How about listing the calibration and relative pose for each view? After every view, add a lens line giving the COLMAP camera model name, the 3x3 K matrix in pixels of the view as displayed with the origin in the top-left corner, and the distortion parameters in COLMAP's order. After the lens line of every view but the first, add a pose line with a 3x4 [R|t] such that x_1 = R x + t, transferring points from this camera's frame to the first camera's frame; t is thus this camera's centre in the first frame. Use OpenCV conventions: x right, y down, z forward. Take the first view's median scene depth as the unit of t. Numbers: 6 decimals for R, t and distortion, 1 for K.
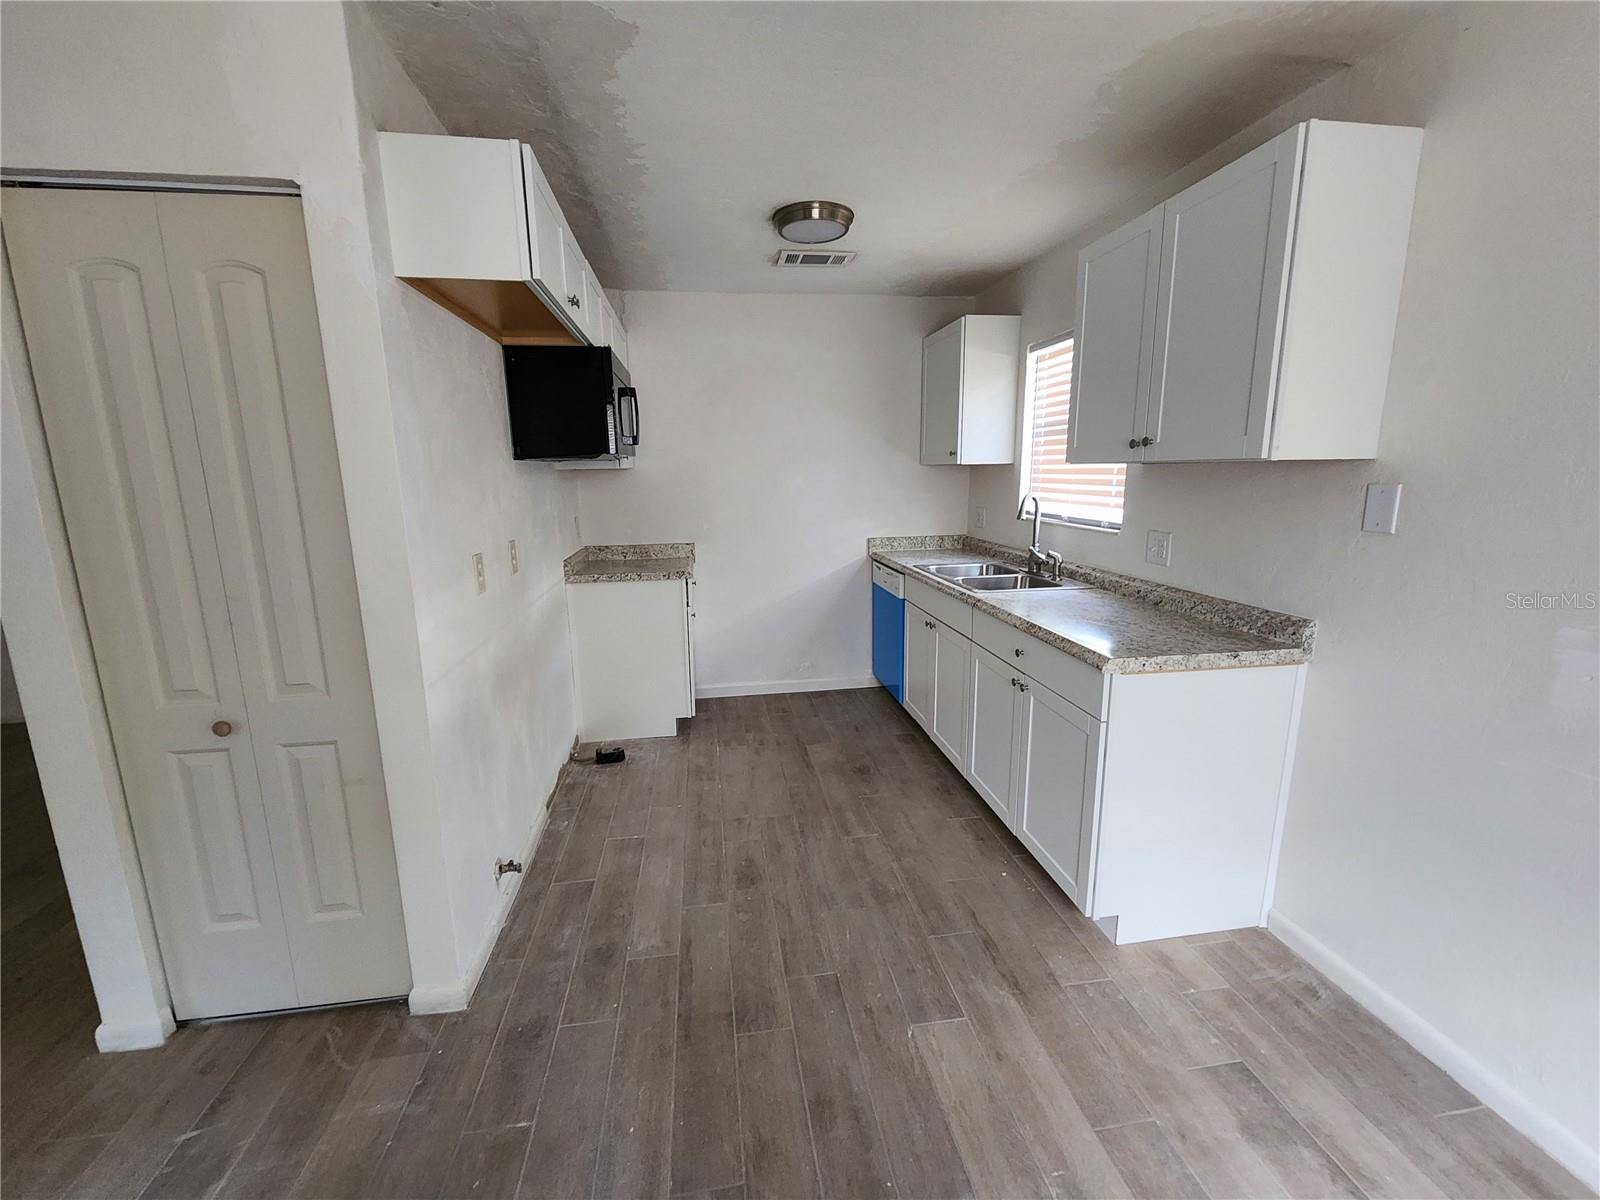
lens RADIAL K [[654.7, 0, 799.5], [0, 654.7, 596.7], [0, 0, 1]] dist [-0.000214, -0.002252]
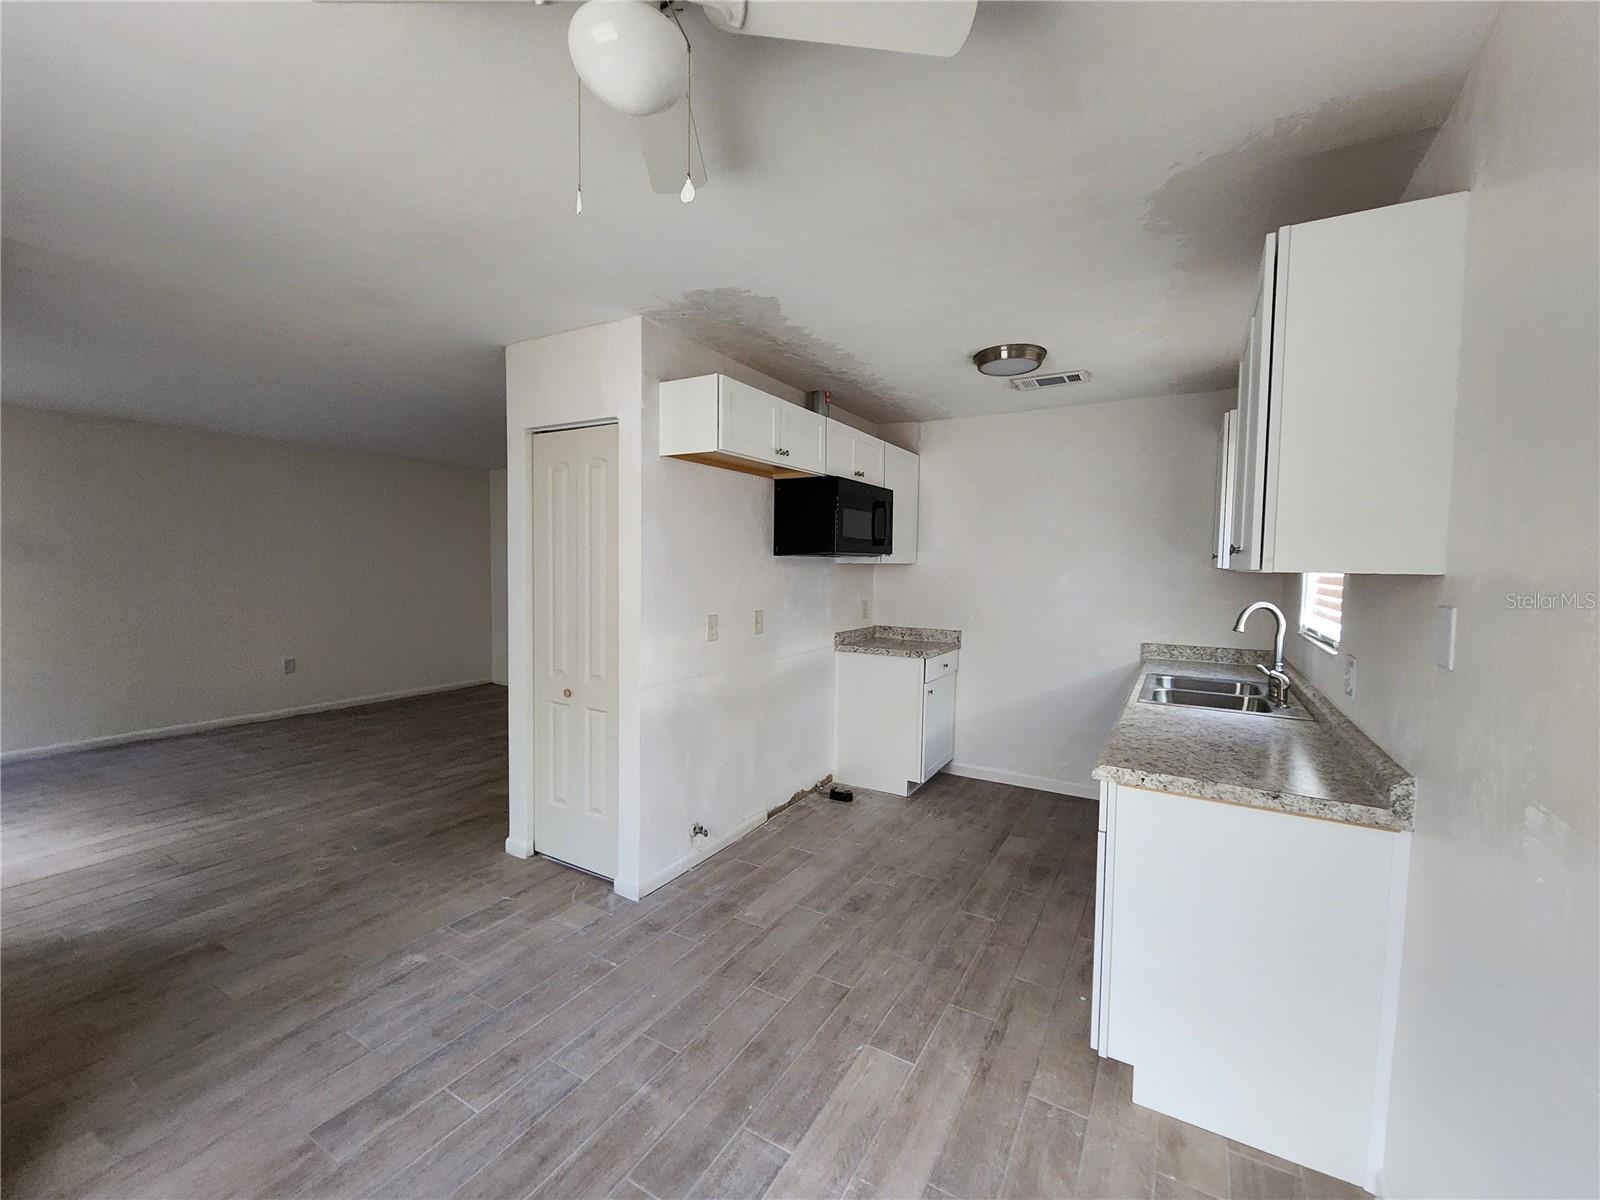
lens RADIAL K [[654.7, 0, 806.2], [0, 654.7, 596.8], [0, 0, 1]] dist [-0.000214, -0.002252]
pose [[0.778902, 0.057011, -0.624549, 0.630603], [-0.144813, 0.985297, -0.090662, -0.000422], [0.610197, 0.161059, 0.775705, -0.069105]]
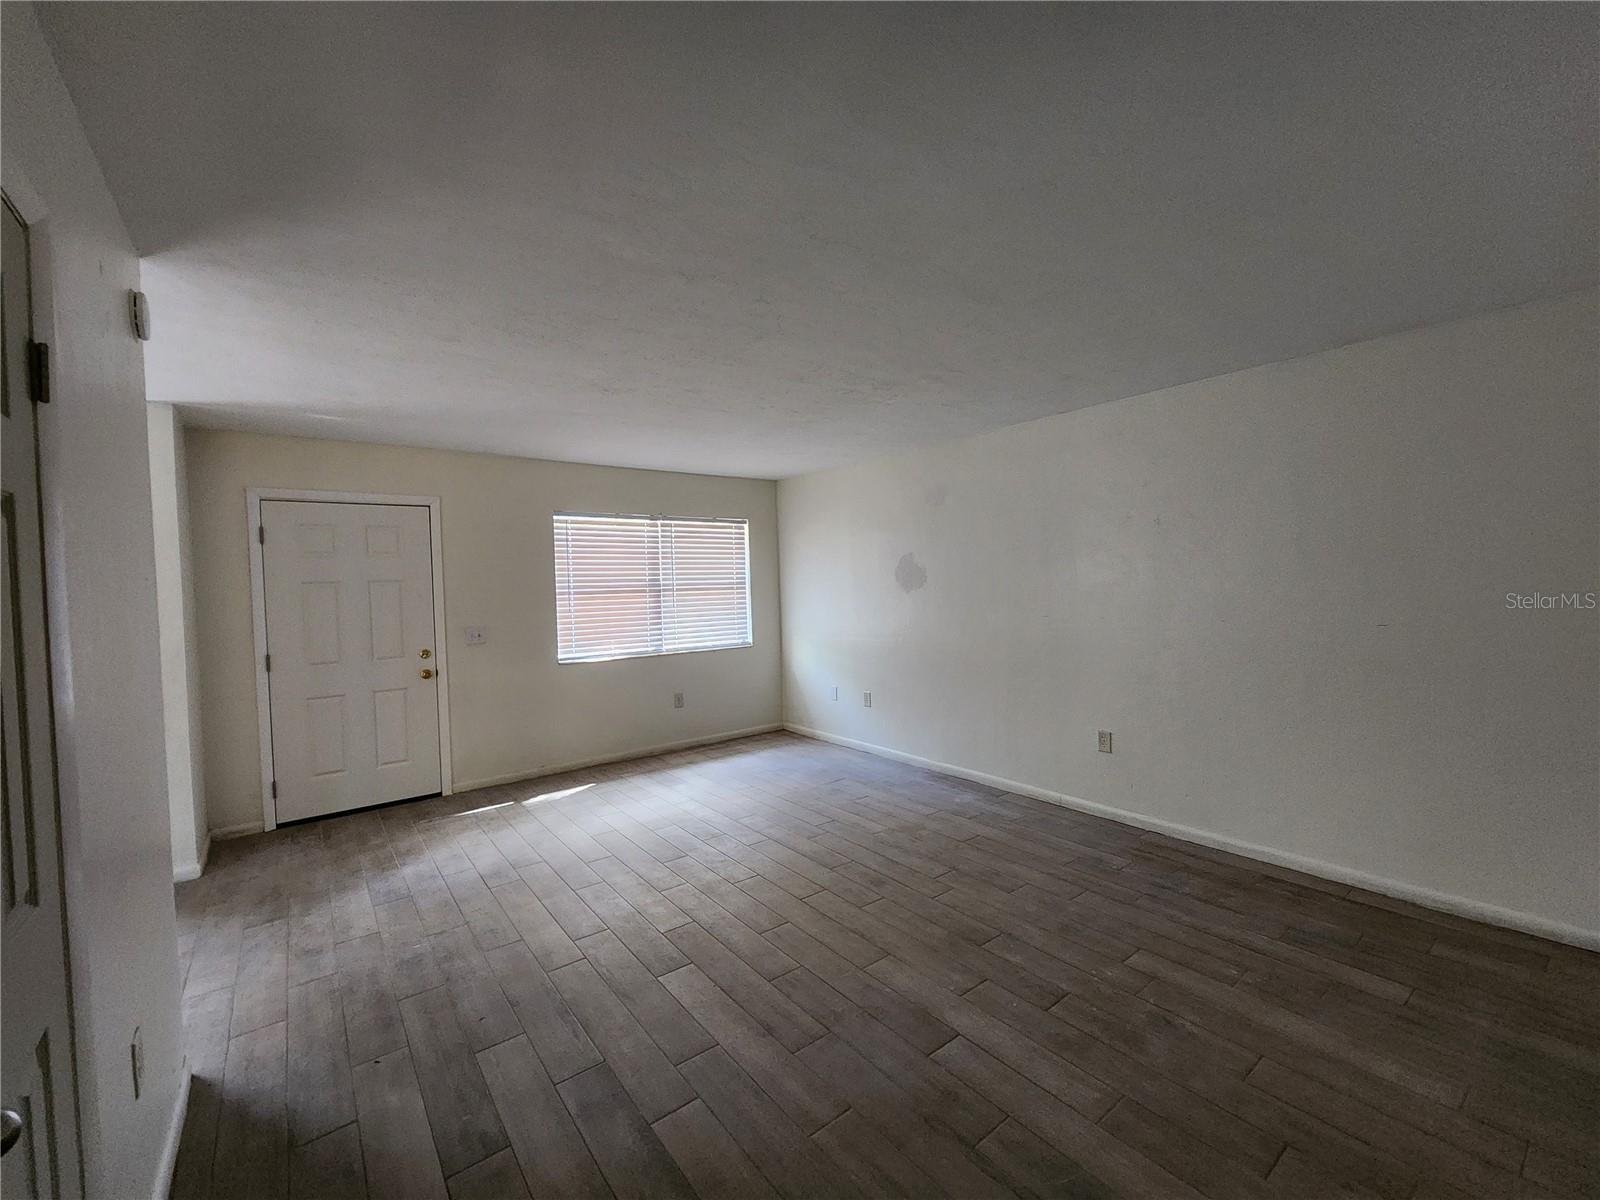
lens RADIAL K [[654.7, 0, 804.9], [0, 654.7, 601.4], [0, 0, 1]] dist [-0.000214, -0.002252]
pose [[-0.871964, 0.051011, -0.486906, -1.170786], [-0.056586, 0.977390, 0.203734, -0.359421], [0.486290, 0.205201, -0.849362, 1.863077]]
